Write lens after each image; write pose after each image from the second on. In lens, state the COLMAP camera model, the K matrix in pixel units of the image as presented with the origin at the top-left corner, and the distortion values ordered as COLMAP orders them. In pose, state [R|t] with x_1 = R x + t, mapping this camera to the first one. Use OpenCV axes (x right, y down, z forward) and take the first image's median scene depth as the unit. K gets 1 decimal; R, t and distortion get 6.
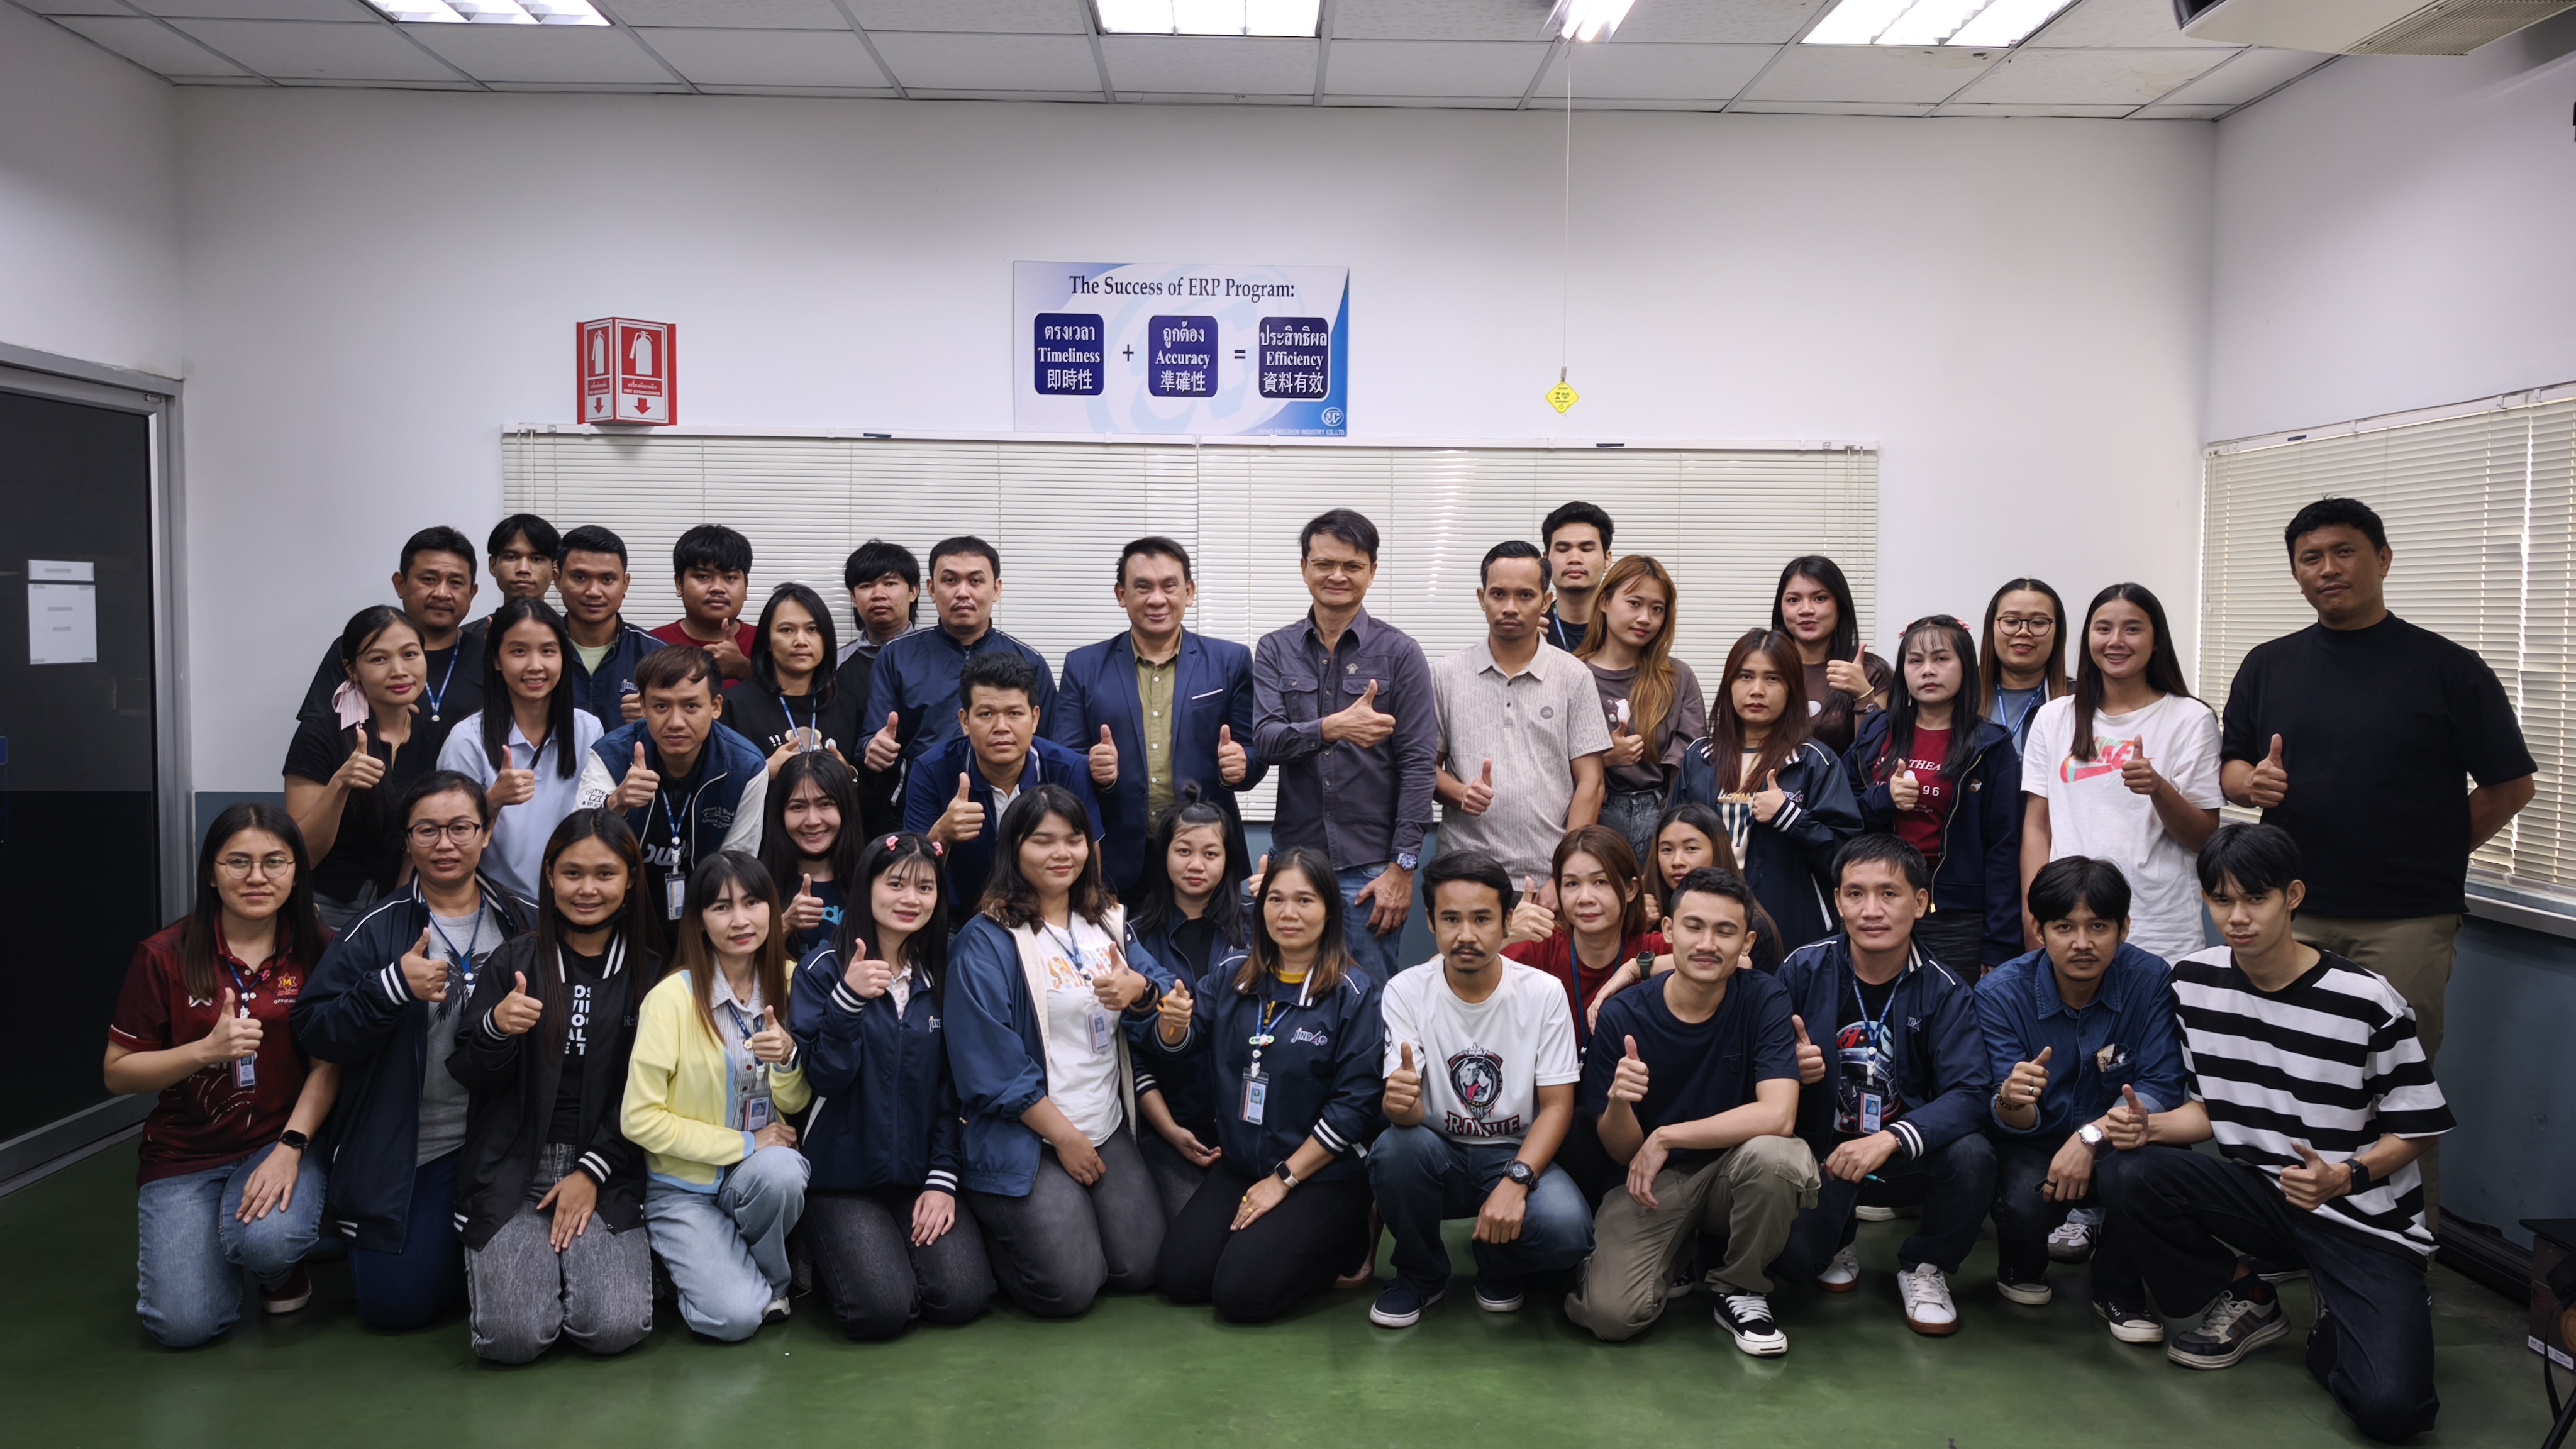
lens RADIAL K [[2101.1, 0, 1287.5], [0, 2101.1, 728.8], [0, 0, 1]] dist [0.014719, -0.001869]
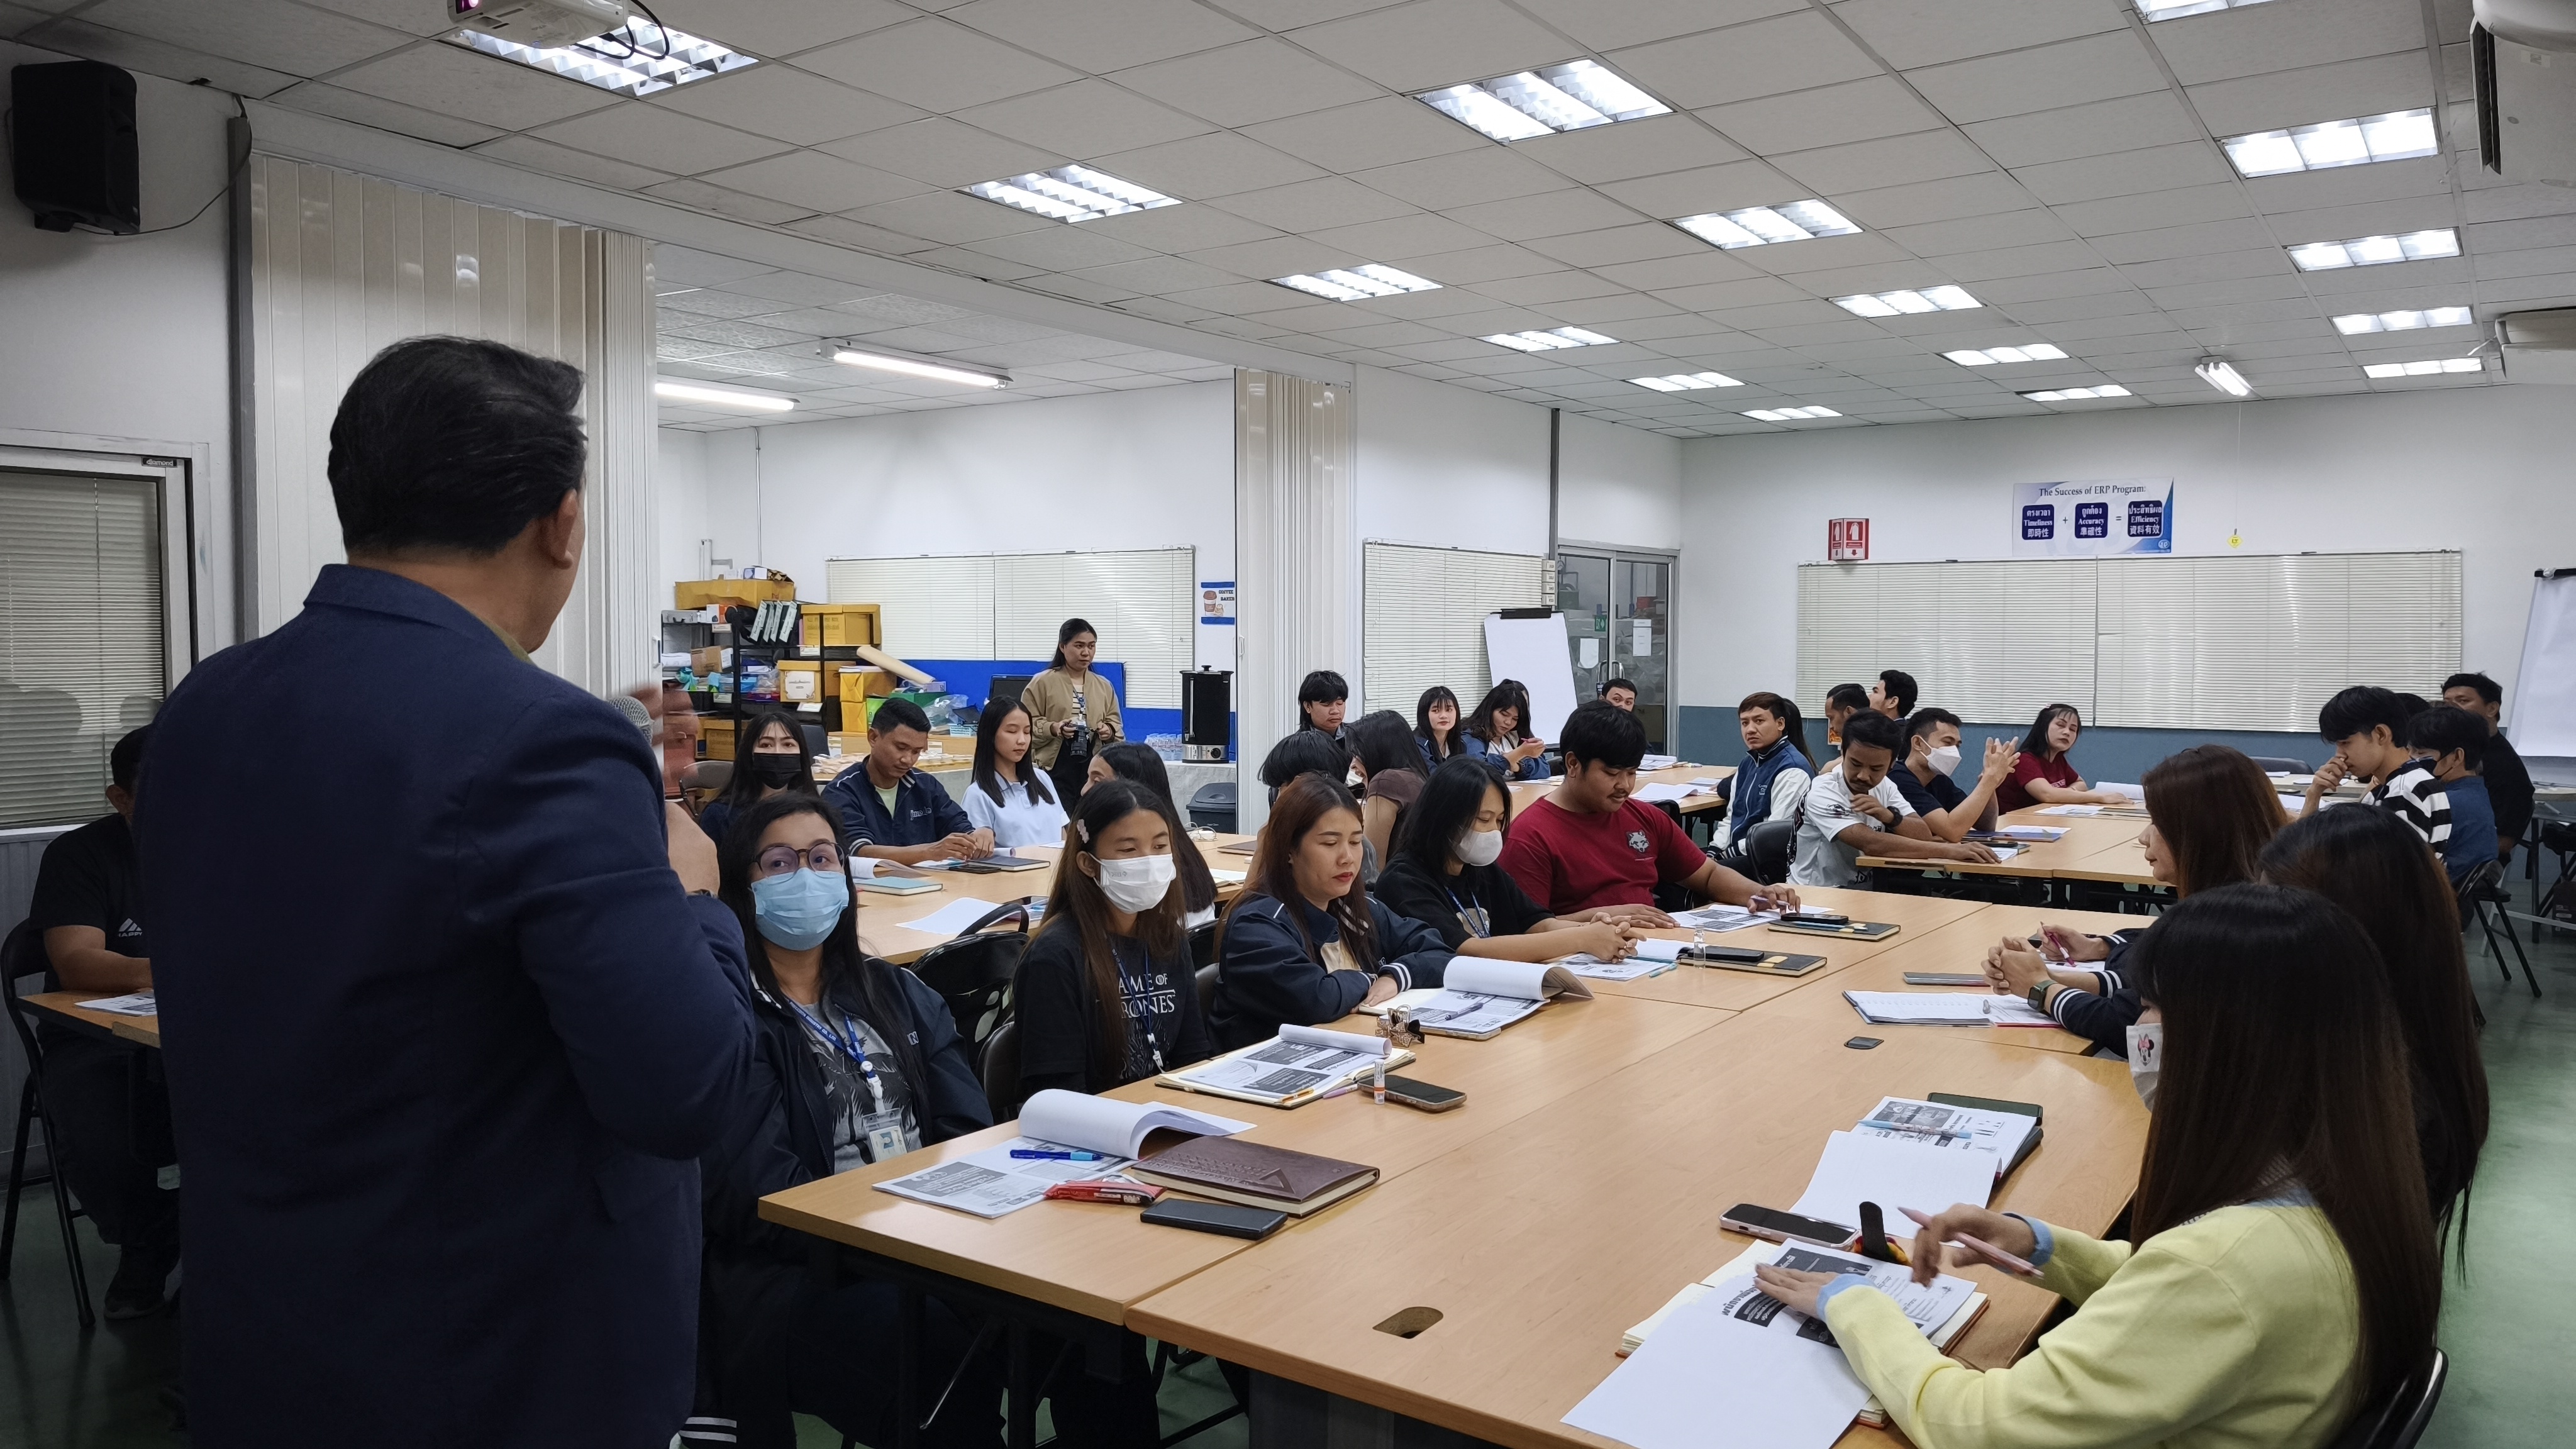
lens RADIAL K [[1765.6, 0, 1286.0], [0, 1765.6, 722.4], [0, 0, 1]] dist [0.001171, 0.000221]
pose [[0.811699, 0.017202, -0.583822, 0.364203], [-0.021432, 0.999770, -0.000341, 0.061425], [0.583682, 0.012789, 0.811882, -1.066130]]
